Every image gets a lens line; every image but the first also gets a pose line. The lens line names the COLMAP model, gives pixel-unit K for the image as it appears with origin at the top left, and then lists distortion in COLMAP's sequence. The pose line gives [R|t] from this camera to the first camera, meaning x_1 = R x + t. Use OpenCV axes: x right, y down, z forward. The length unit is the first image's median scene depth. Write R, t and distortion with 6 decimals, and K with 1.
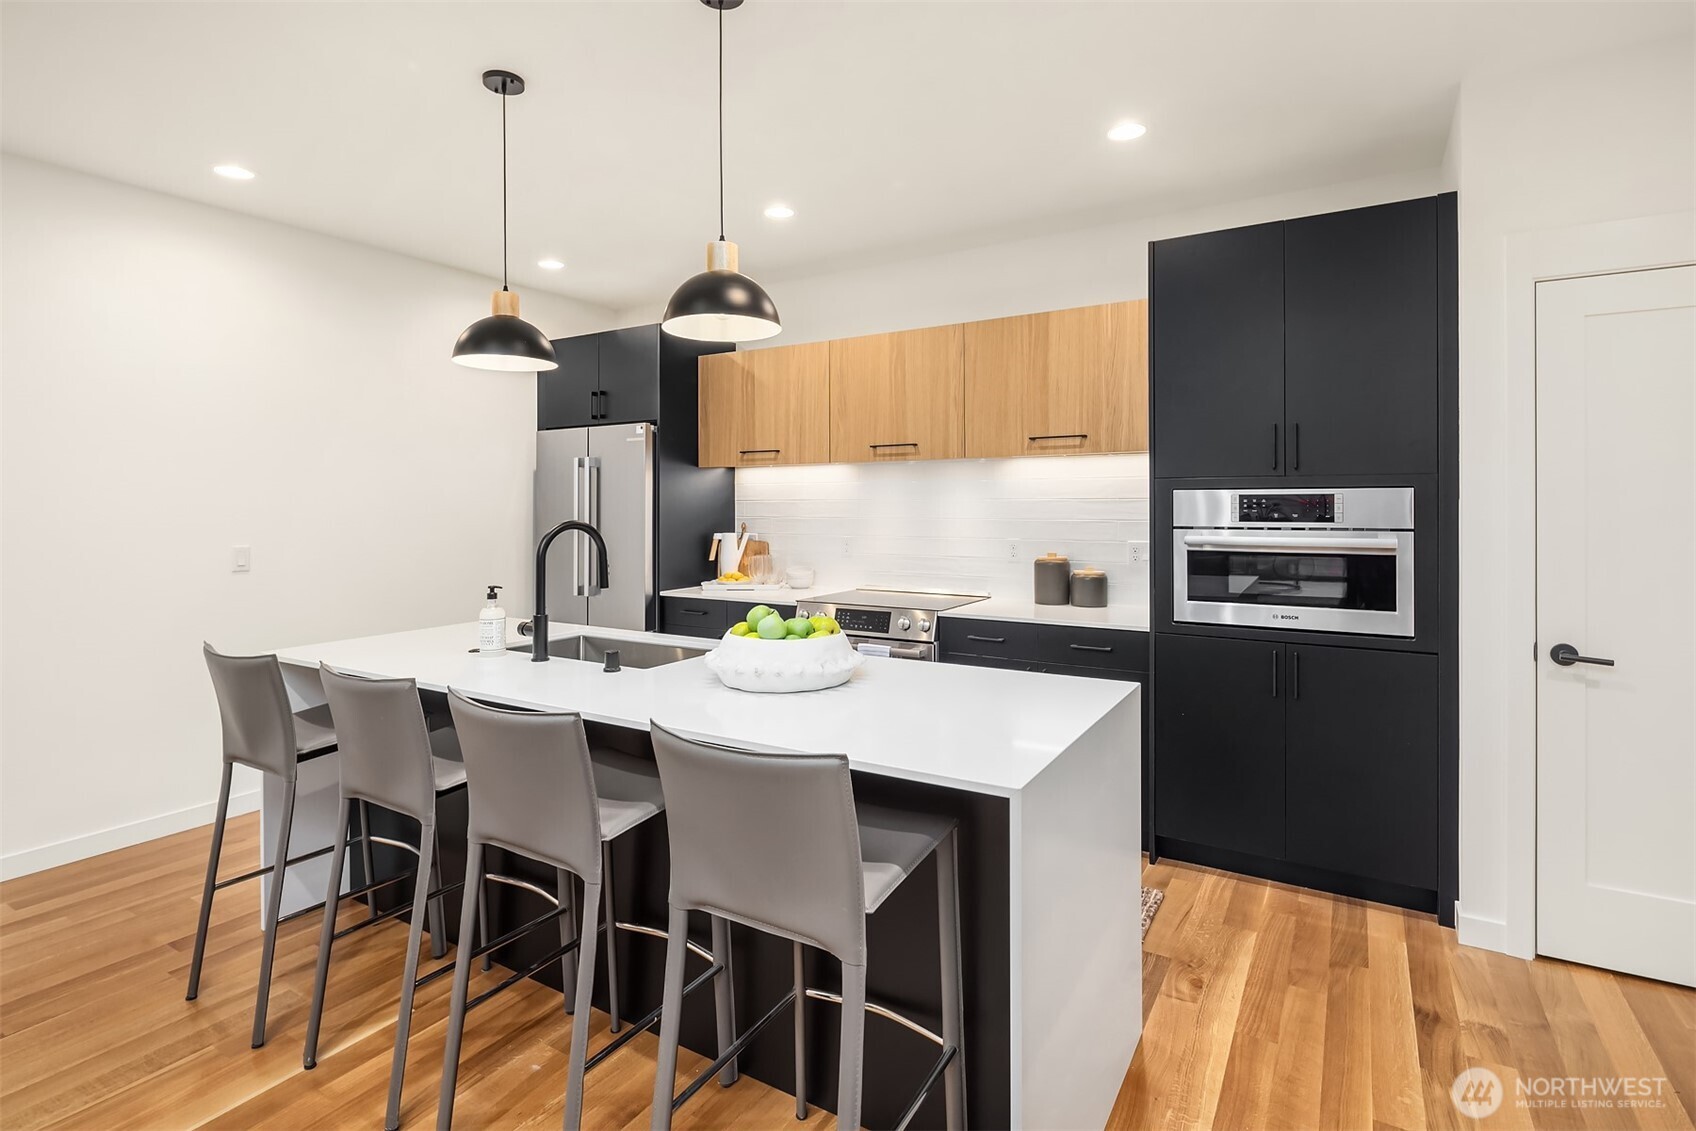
lens RADIAL K [[815.6, 0, 848.0], [0, 815.6, 565.5], [0, 0, 1]] dist [-0.000784, -0.000011]
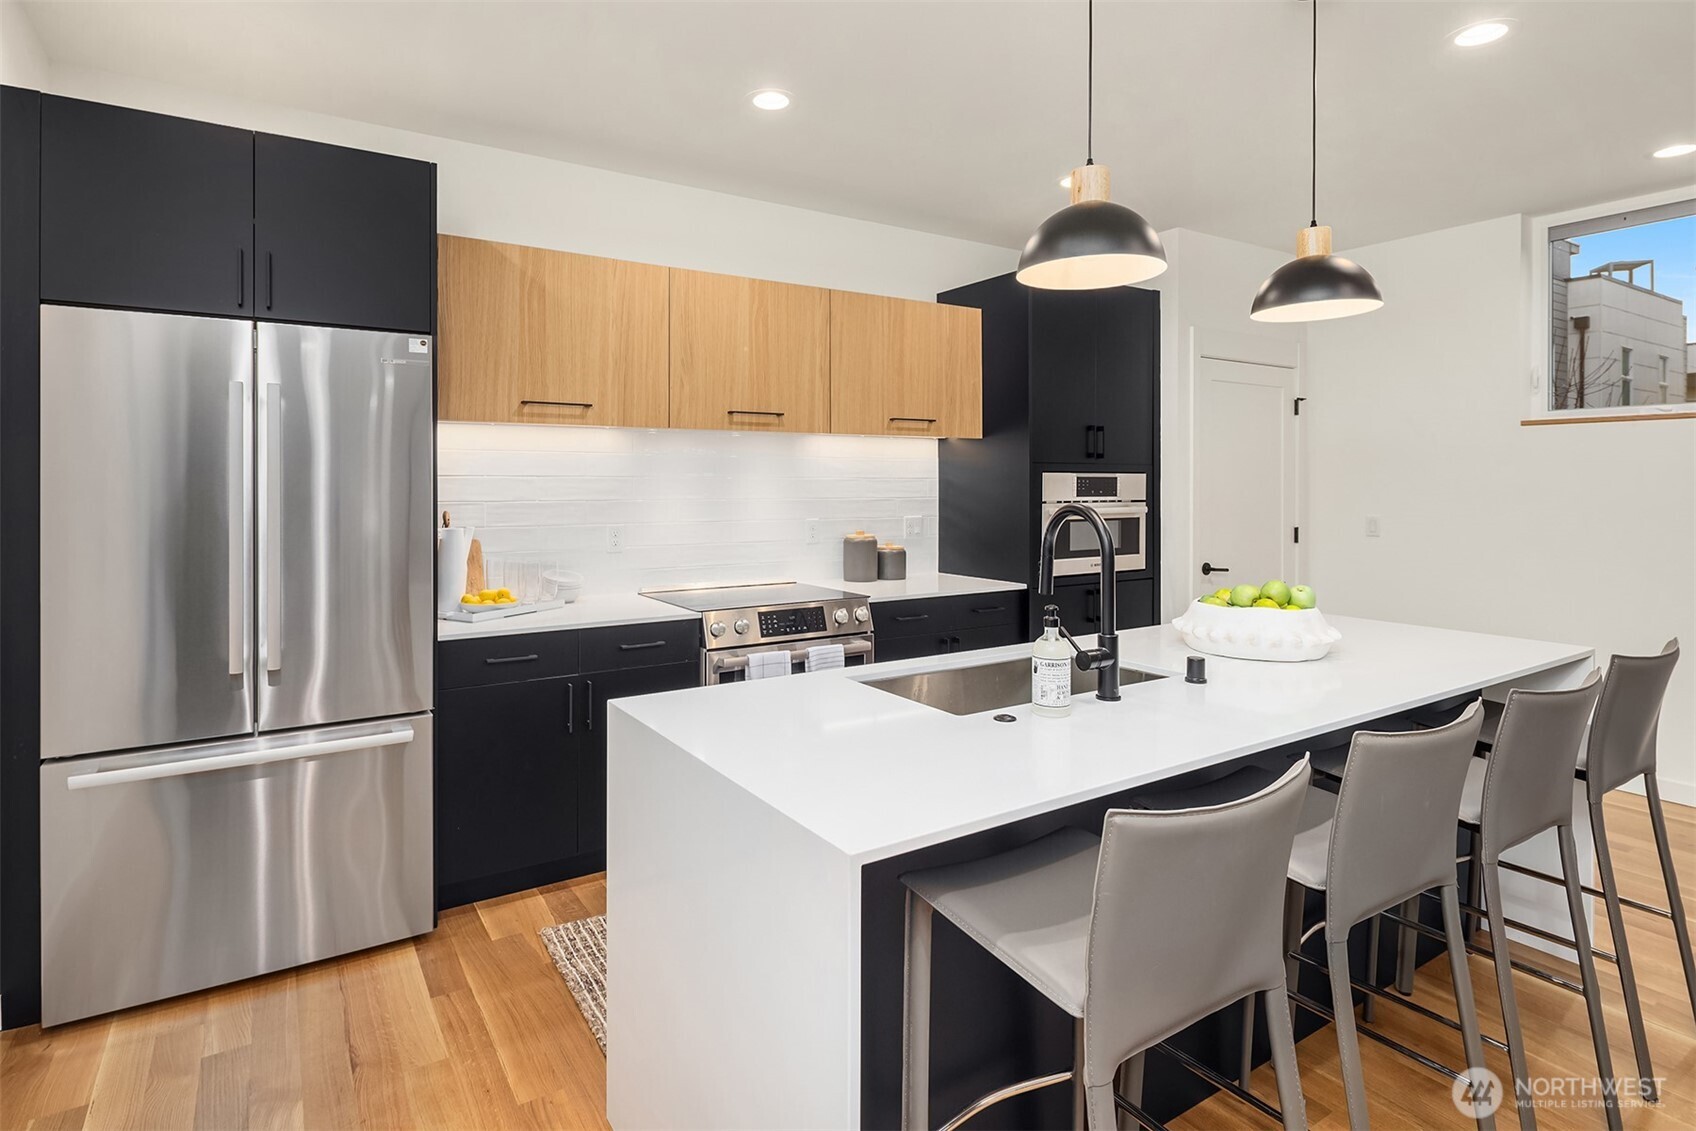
lens RADIAL K [[908.1, 0, 848.0], [0, 908.1, 565.5], [0, 0, 1]] dist [0.000240, 0.000083]
pose [[0.432082, -0.078558, 0.898406, -0.792076], [0.064149, 0.996353, 0.056271, -0.037961], [-0.899550, 0.033318, 0.435546, 0.528739]]
